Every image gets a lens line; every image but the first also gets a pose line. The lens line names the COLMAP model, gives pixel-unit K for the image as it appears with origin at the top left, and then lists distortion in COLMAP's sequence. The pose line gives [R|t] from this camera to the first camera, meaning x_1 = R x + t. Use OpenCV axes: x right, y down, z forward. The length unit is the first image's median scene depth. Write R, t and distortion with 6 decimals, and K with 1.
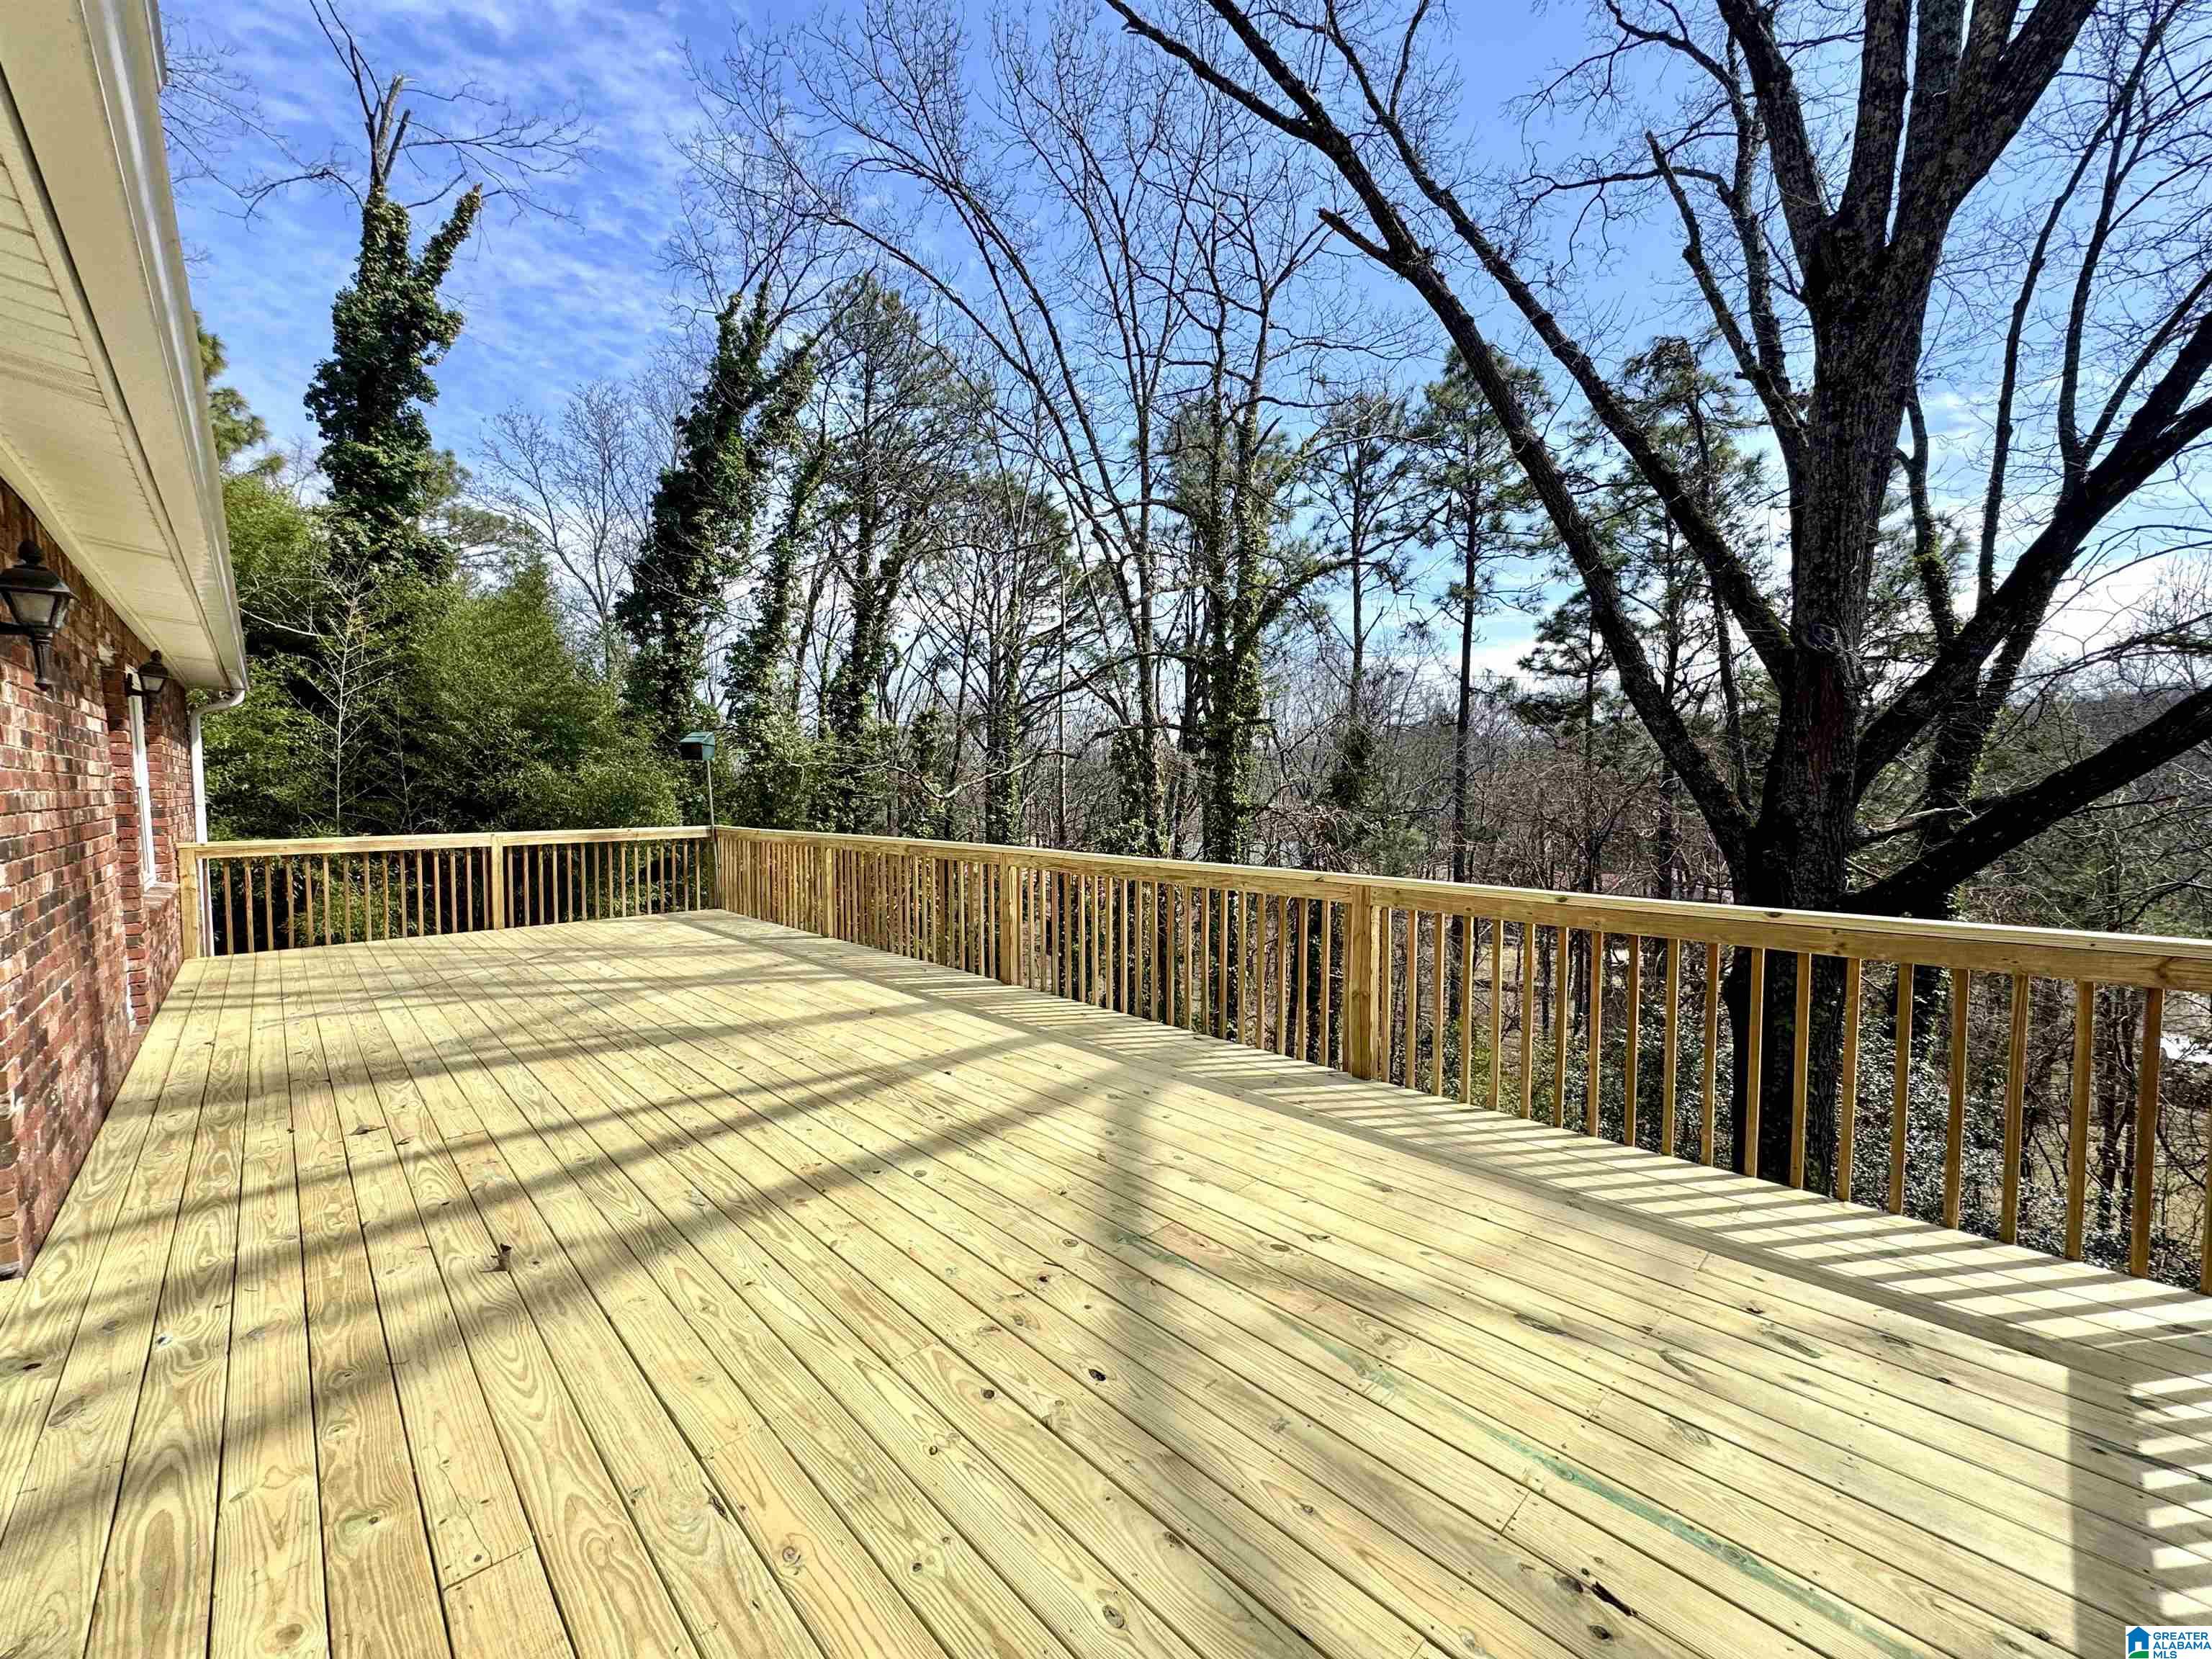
lens RADIAL K [[875.8, 0, 1106.0], [0, 875.8, 829.5], [0, 0, 1]] dist [-0.000274, -0.000161]
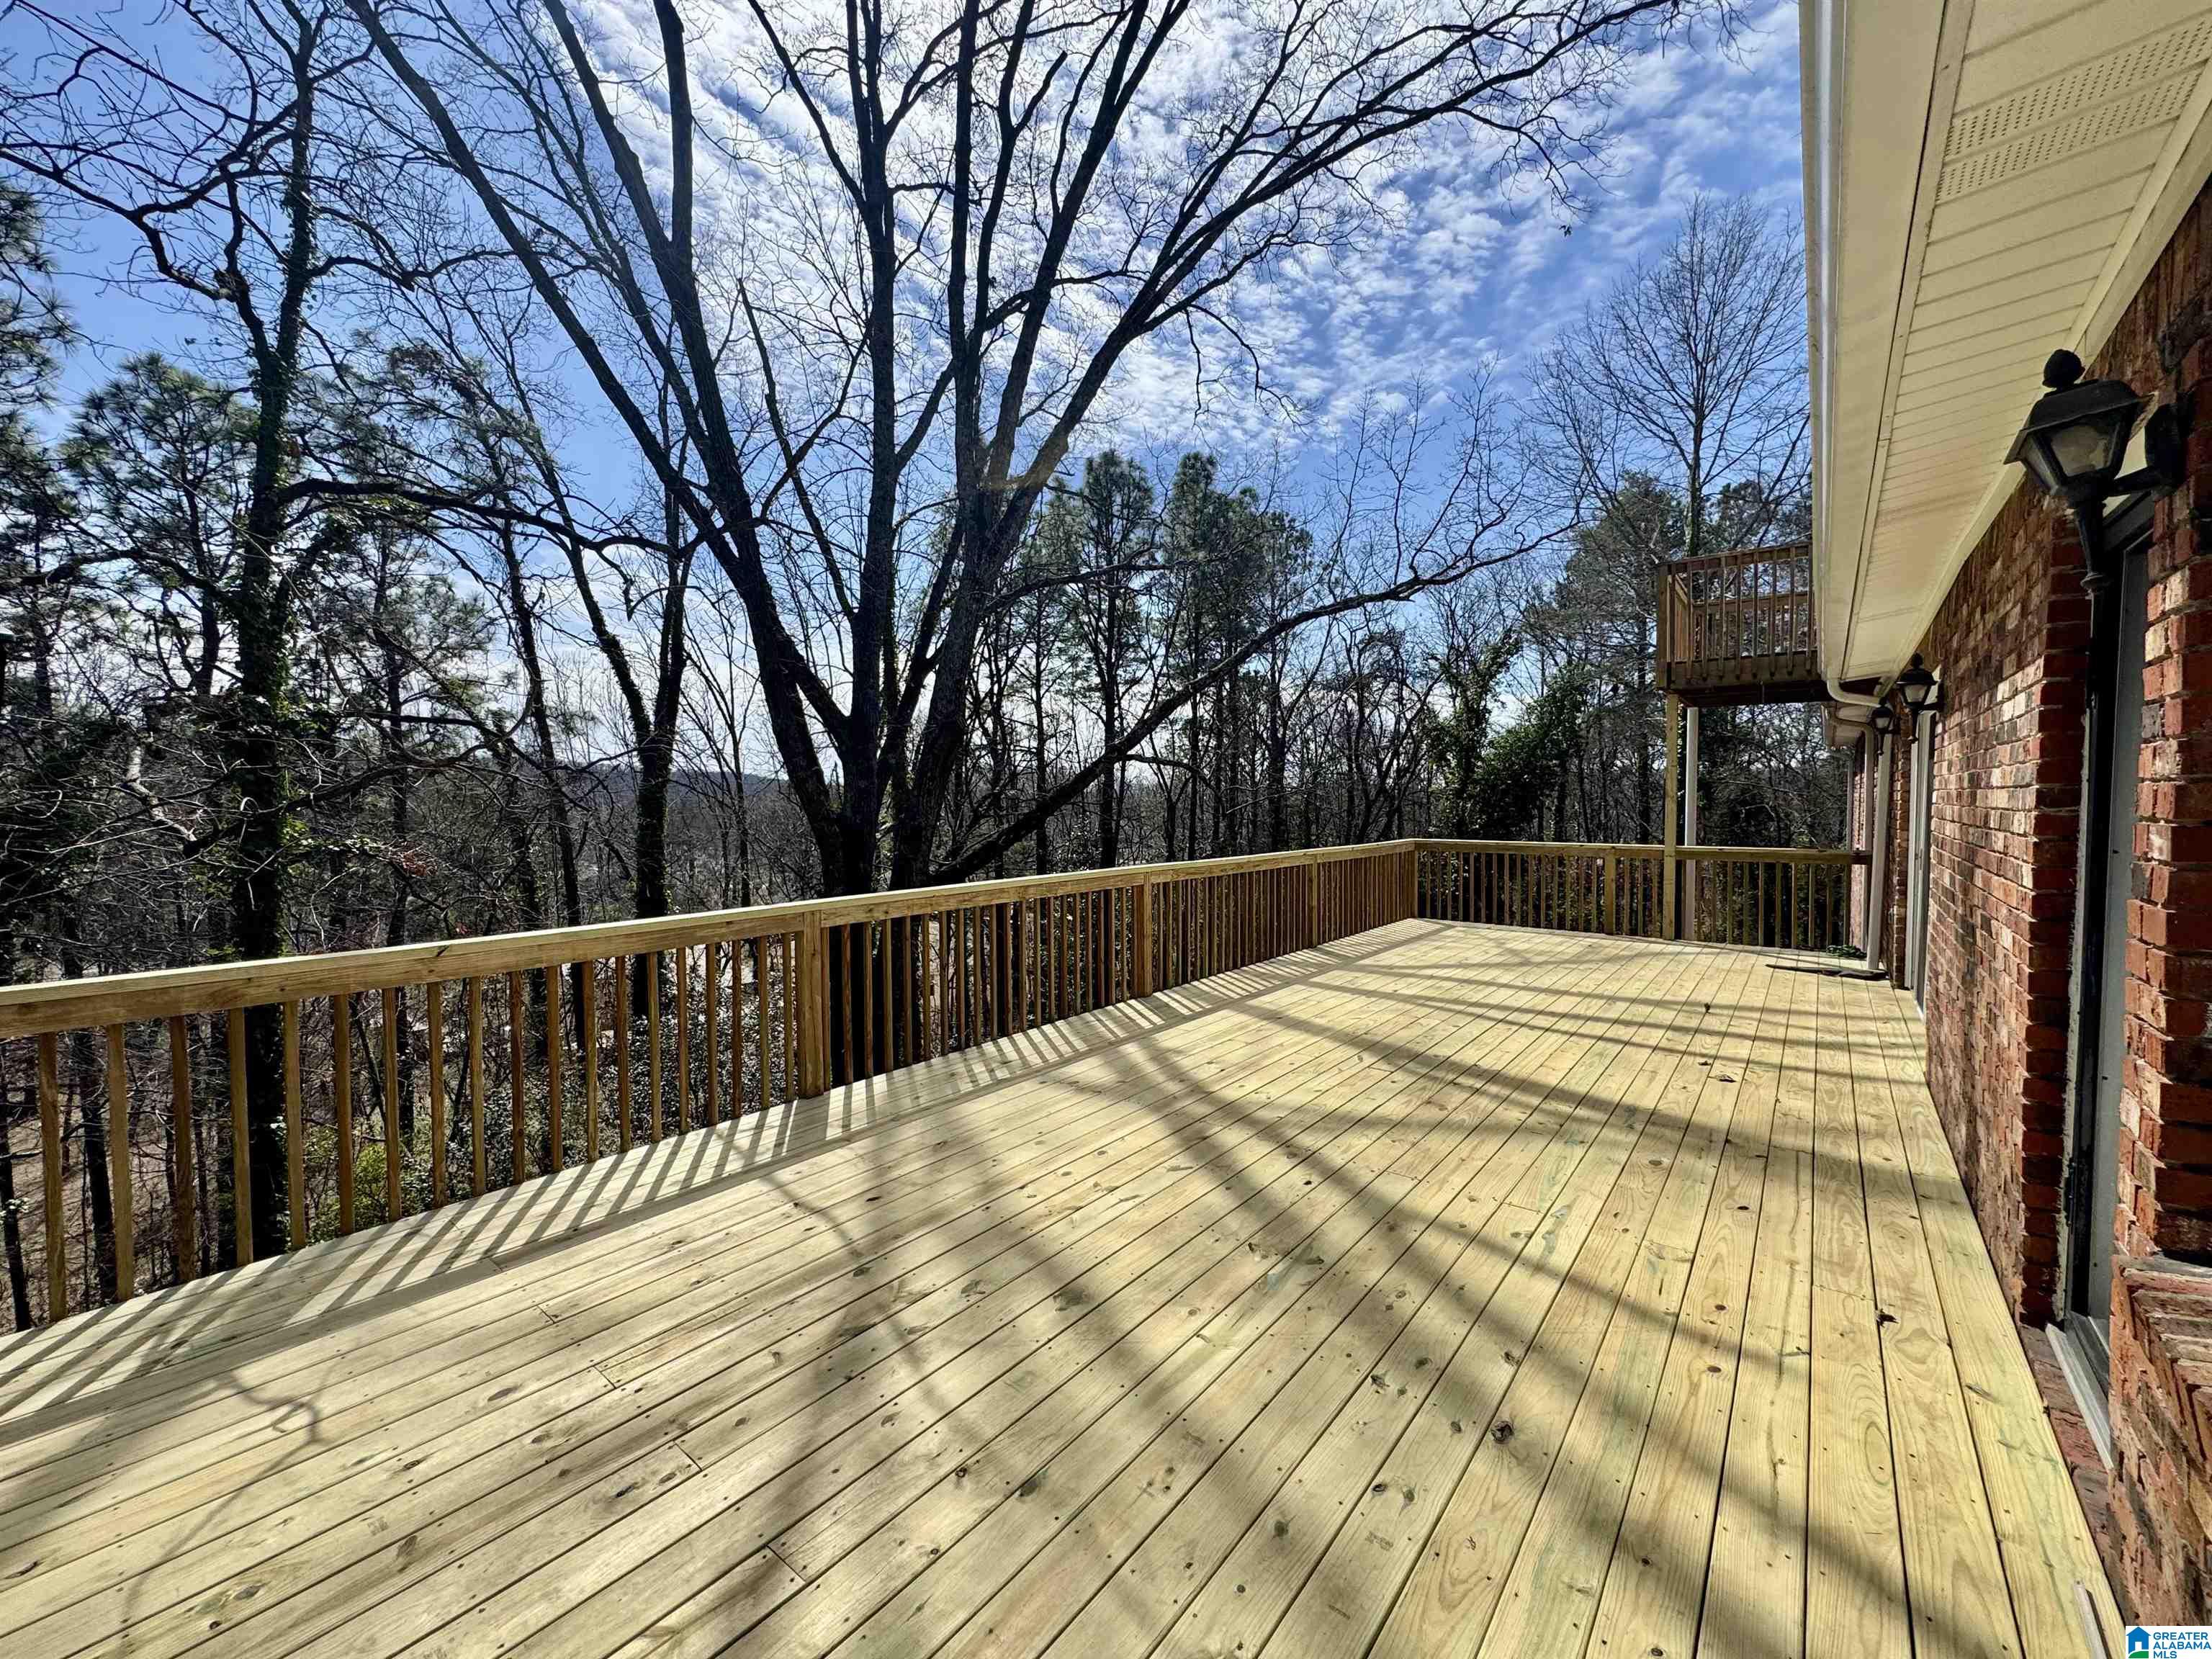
lens RADIAL K [[875.8, 0, 1106.0], [0, 875.8, 829.5], [0, 0, 1]] dist [-0.000274, -0.000161]
pose [[-0.119106, -0.026792, 0.992520, -0.562985], [0.063007, 0.997417, 0.034485, -0.031083], [-0.990880, 0.066643, -0.117110, 0.570695]]
